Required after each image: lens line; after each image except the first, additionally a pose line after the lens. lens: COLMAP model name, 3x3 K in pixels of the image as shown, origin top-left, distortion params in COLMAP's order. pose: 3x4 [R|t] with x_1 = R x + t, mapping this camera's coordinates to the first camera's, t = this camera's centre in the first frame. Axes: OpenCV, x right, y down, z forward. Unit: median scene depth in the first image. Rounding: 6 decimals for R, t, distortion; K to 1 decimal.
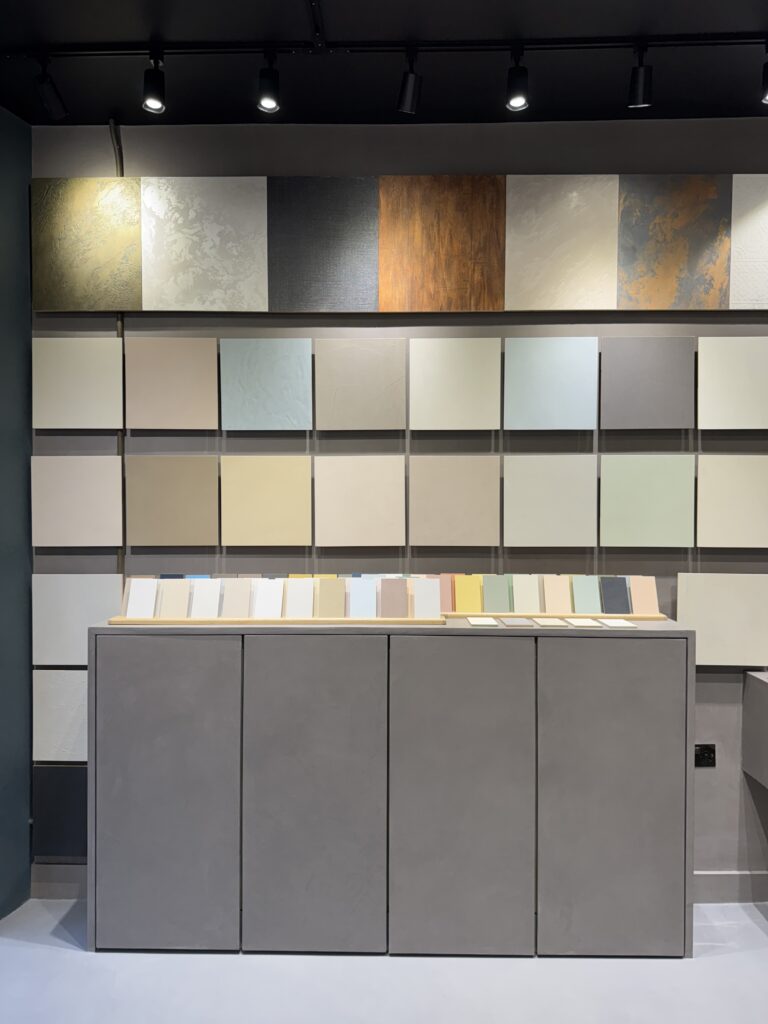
lens RADIAL K [[720.9, 0, 384.0], [0, 720.9, 512.0], [0, 0, 1]] dist [0.156661, -0.180982]
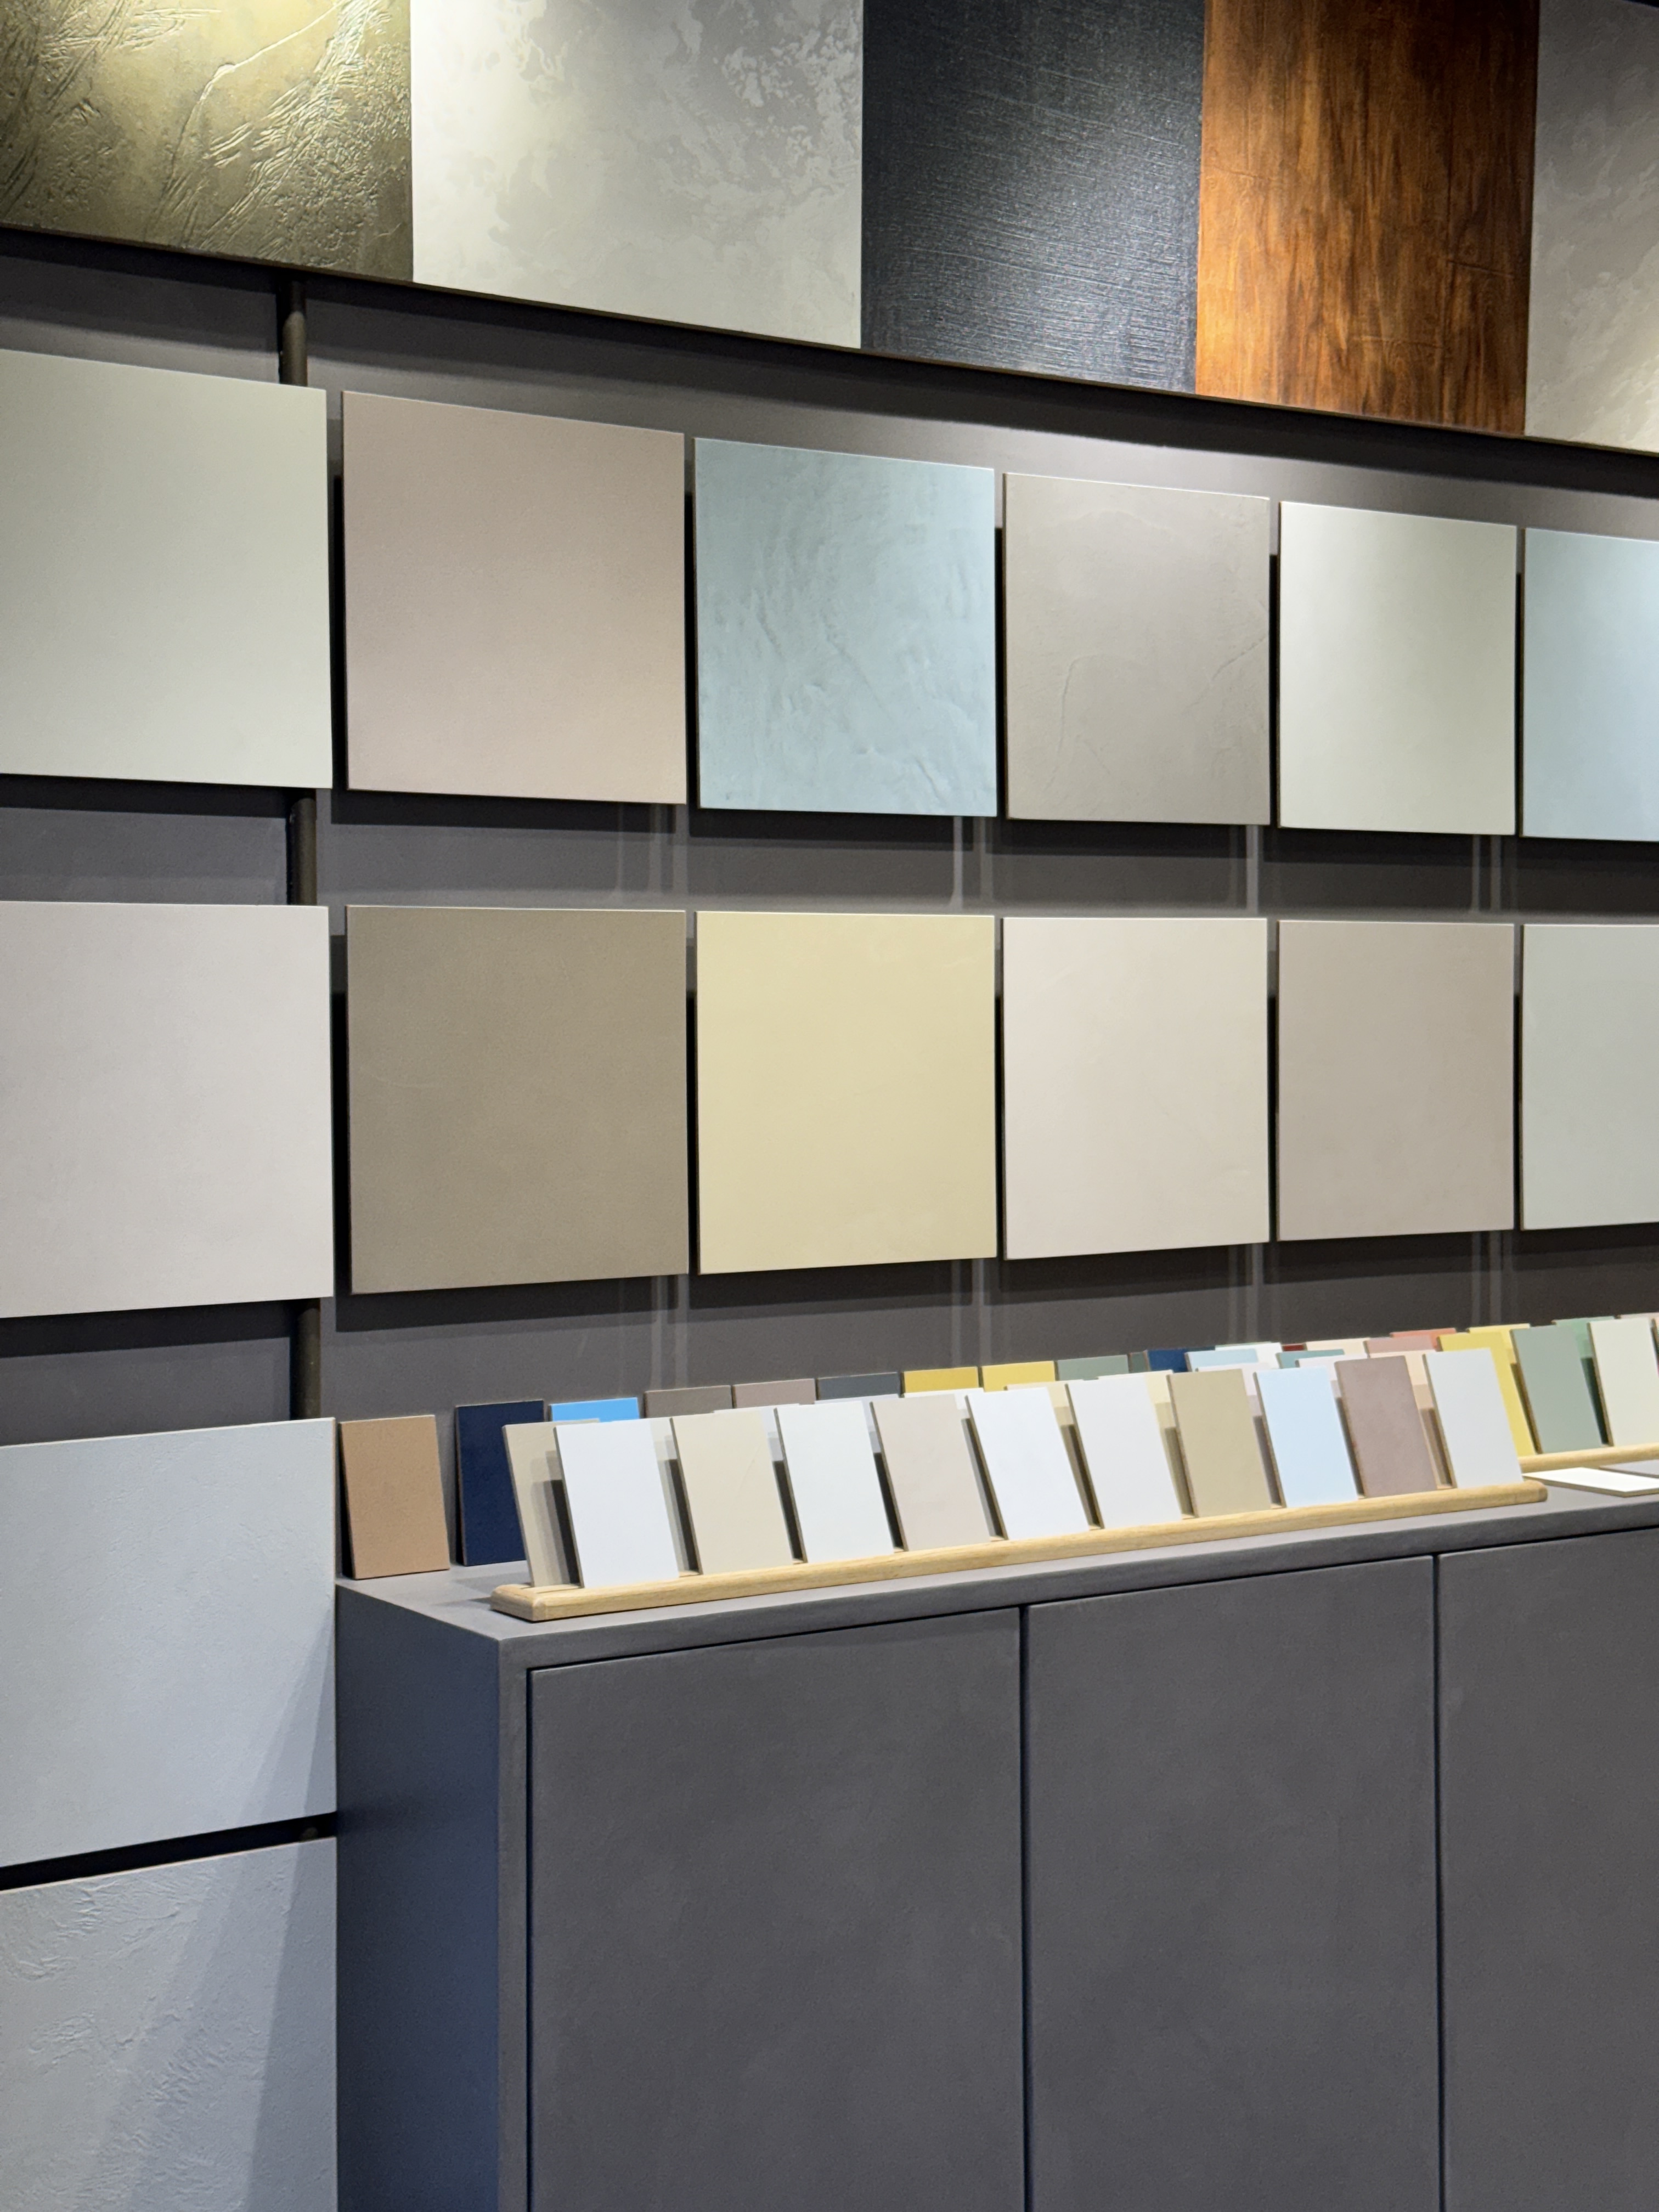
lens RADIAL K [[3058.3, 0, 829.5], [0, 3058.3, 1106.0], [0, 0, 1]] dist [0.202176, -0.029042]
pose [[0.825666, -0.019870, 0.563810, -0.784569], [0.022213, 0.999750, 0.002705, -0.012643], [-0.563722, 0.010291, 0.825900, 0.115142]]
